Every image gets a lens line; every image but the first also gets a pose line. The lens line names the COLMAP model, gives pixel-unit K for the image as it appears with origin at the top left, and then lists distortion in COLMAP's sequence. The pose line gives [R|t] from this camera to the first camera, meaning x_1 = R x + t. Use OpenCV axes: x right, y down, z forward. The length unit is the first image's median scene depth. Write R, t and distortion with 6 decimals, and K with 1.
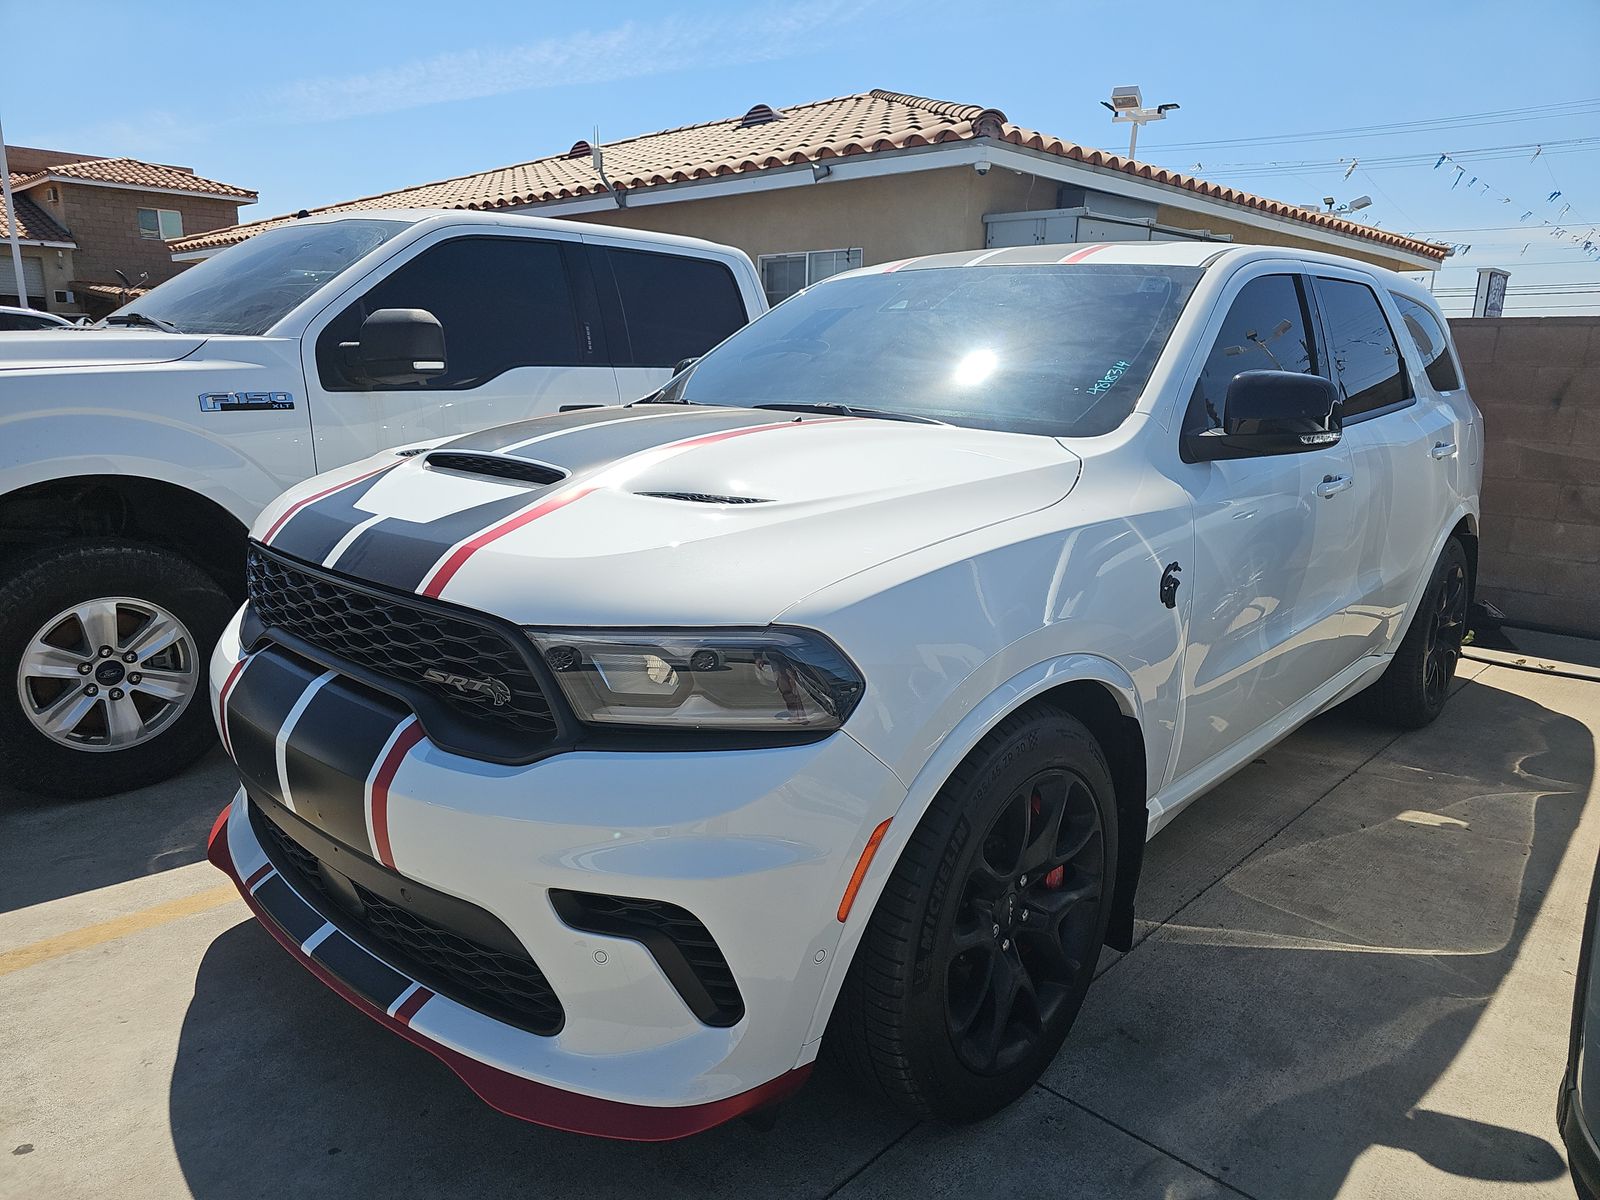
lens RADIAL K [[1114.6, 0, 800.0], [0, 1114.6, 600.0], [0, 0, 1]] dist [0.024906, -0.000174]
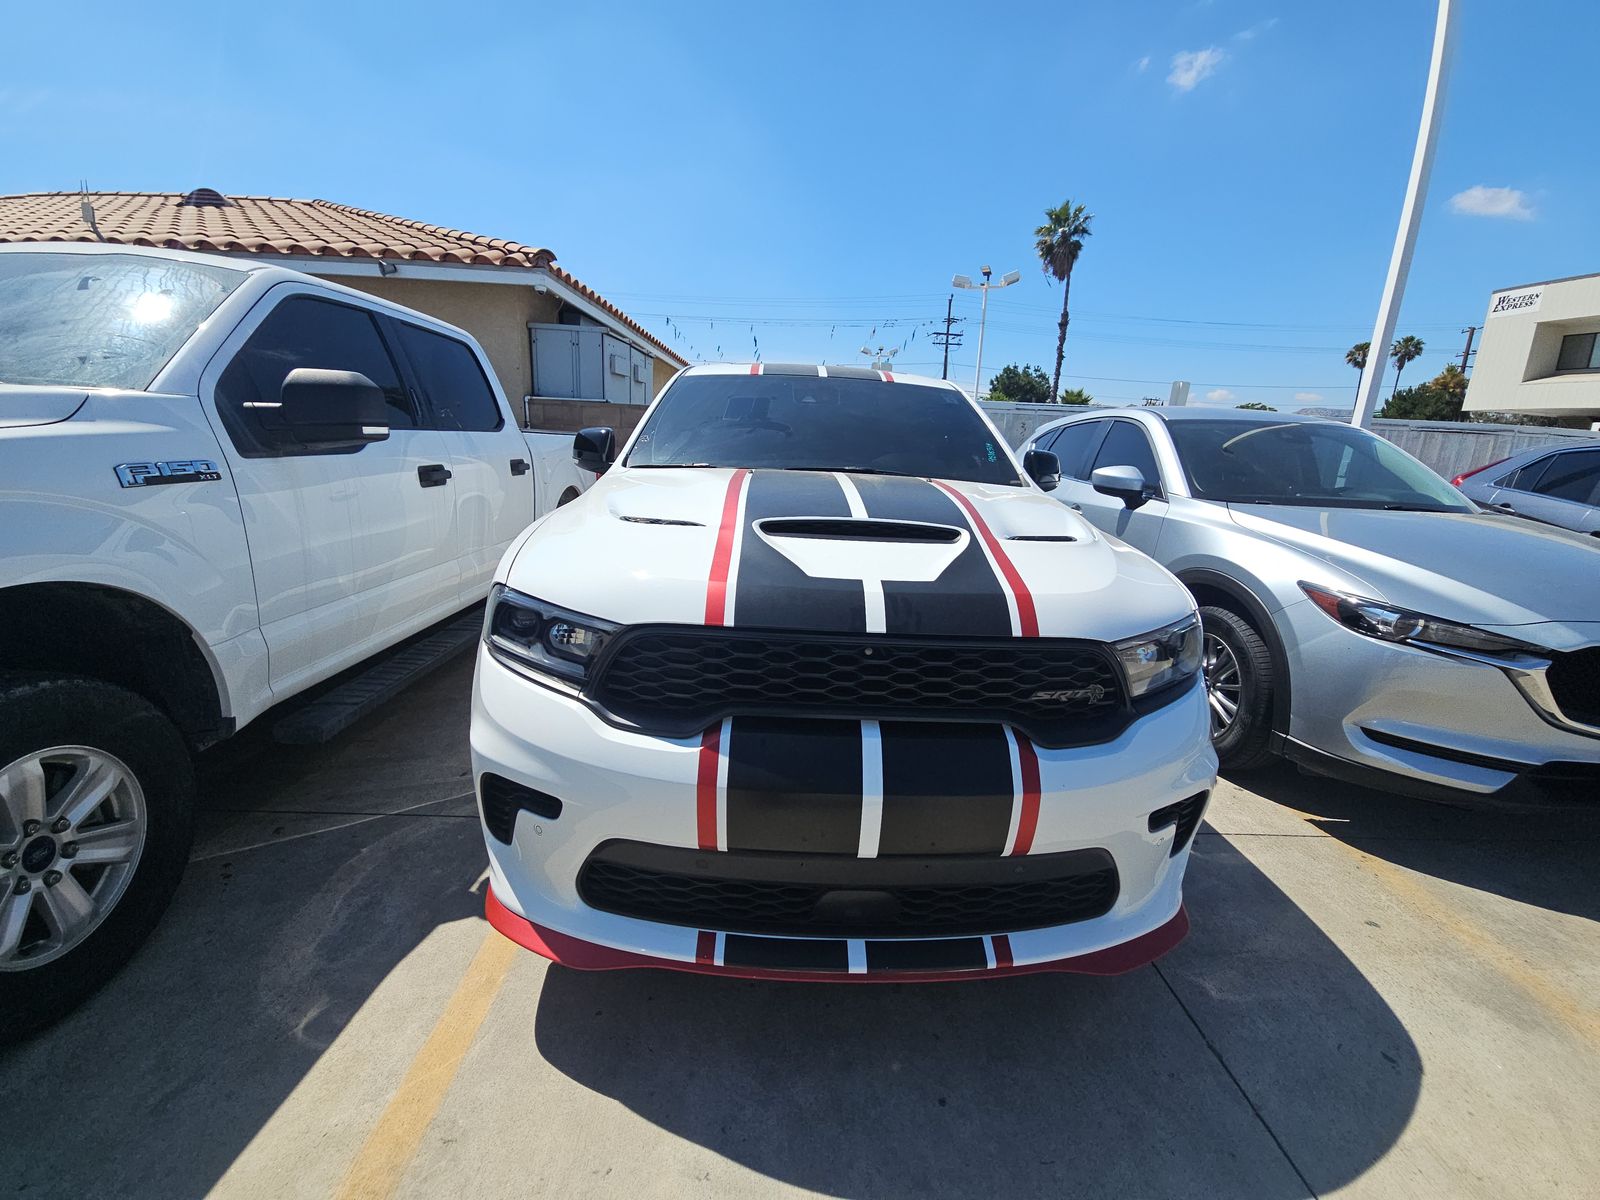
lens RADIAL K [[685.2, 0, 800.0], [0, 685.2, 600.0], [0, 0, 1]] dist [0.000265, -0.007640]
pose [[0.684643, -0.150390, 0.713195, -0.555754], [0.120241, 0.988380, 0.092990, -0.078006], [-0.718892, 0.022090, 0.694770, 0.335960]]
